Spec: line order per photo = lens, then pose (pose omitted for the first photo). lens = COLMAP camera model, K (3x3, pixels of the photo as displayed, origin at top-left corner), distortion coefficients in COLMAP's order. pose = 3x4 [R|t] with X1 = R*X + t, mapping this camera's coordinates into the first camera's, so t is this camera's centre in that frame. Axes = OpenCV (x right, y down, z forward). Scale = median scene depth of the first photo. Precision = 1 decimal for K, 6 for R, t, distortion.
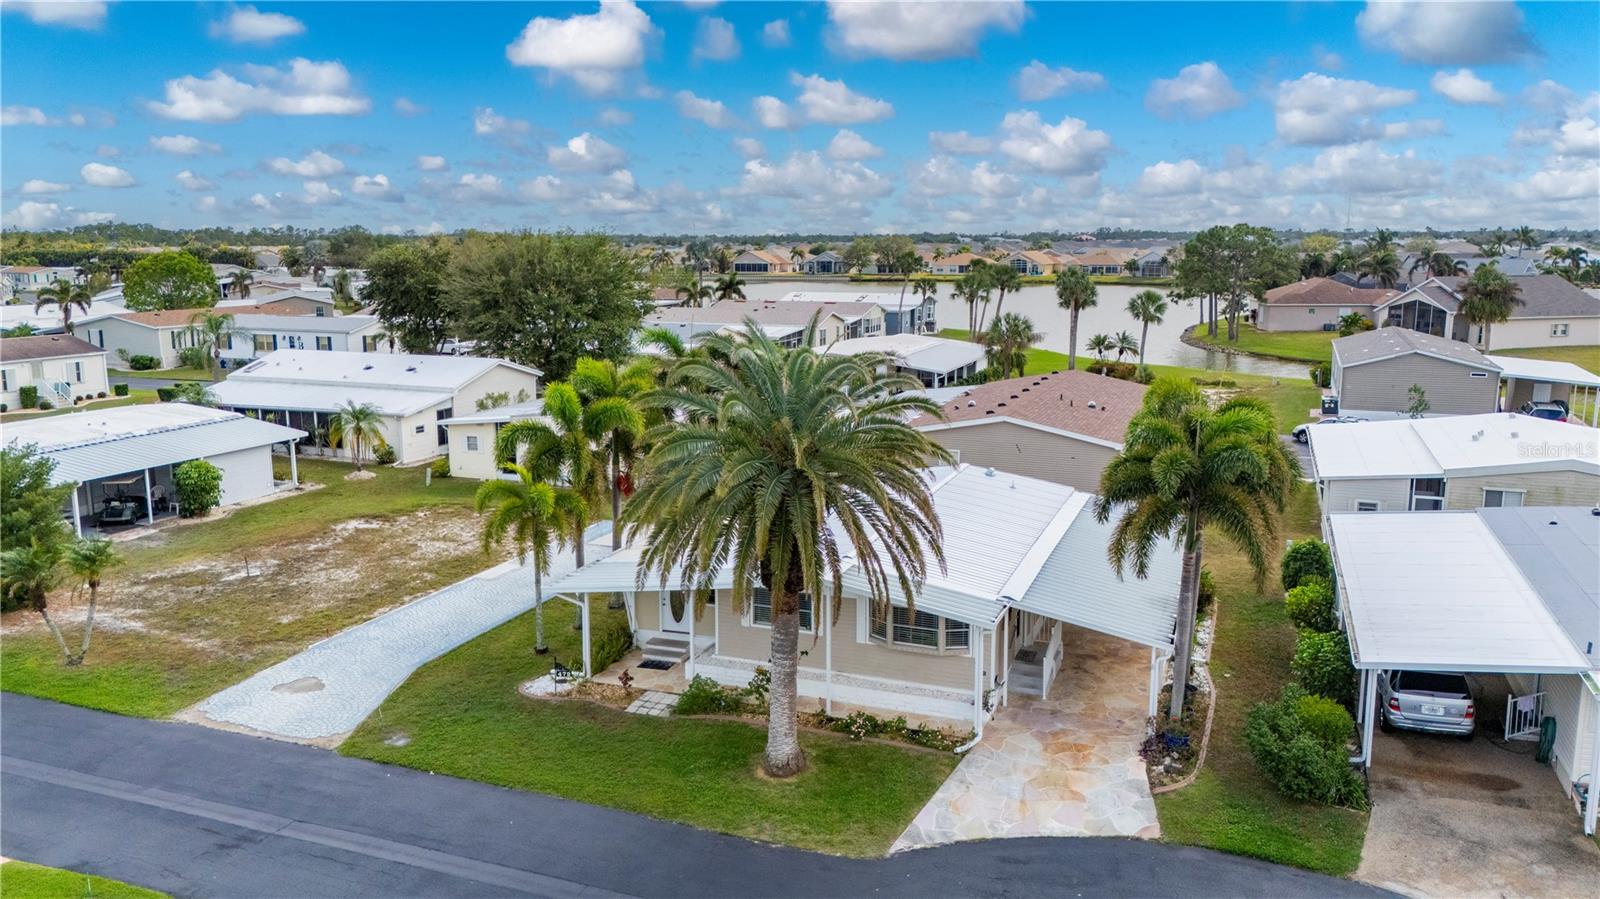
lens RADIAL K [[1183.3, 0, 800.0], [0, 1183.3, 449.5], [0, 0, 1]] dist [0.077870, -0.066649]
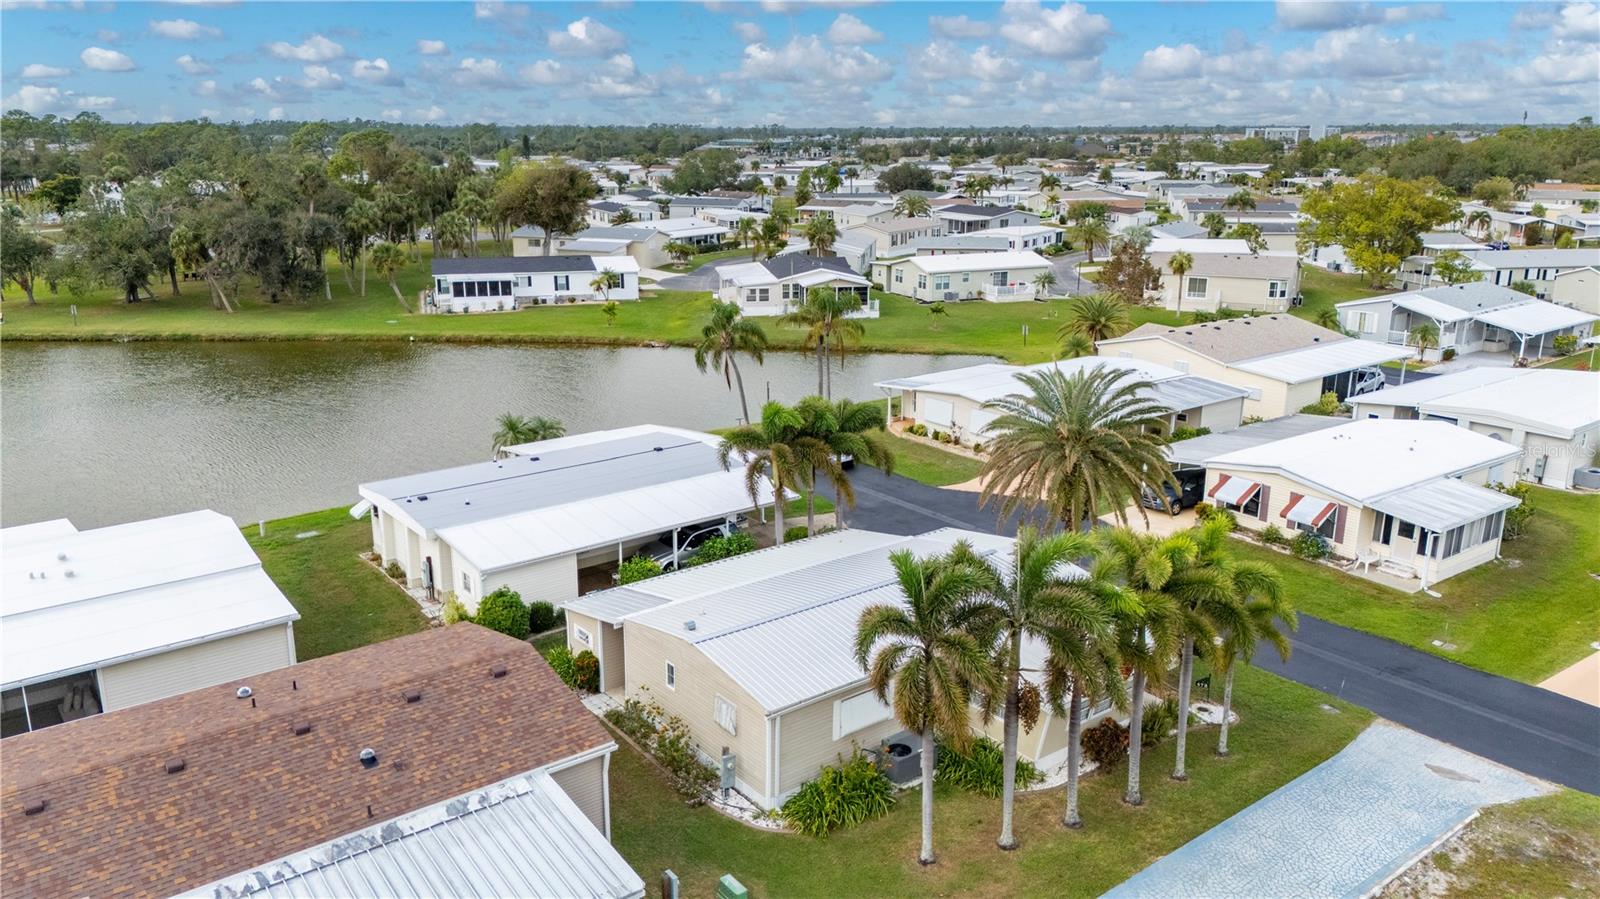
lens RADIAL K [[1171.0, 0, 800.0], [0, 1171.0, 449.5], [0, 0, 1]] dist [0.081722, -0.080717]
pose [[-0.860857, -0.126300, 0.492924, -0.462060], [0.095687, 0.911245, 0.400595, -0.639287], [-0.499770, 0.392022, -0.772366, 2.301804]]
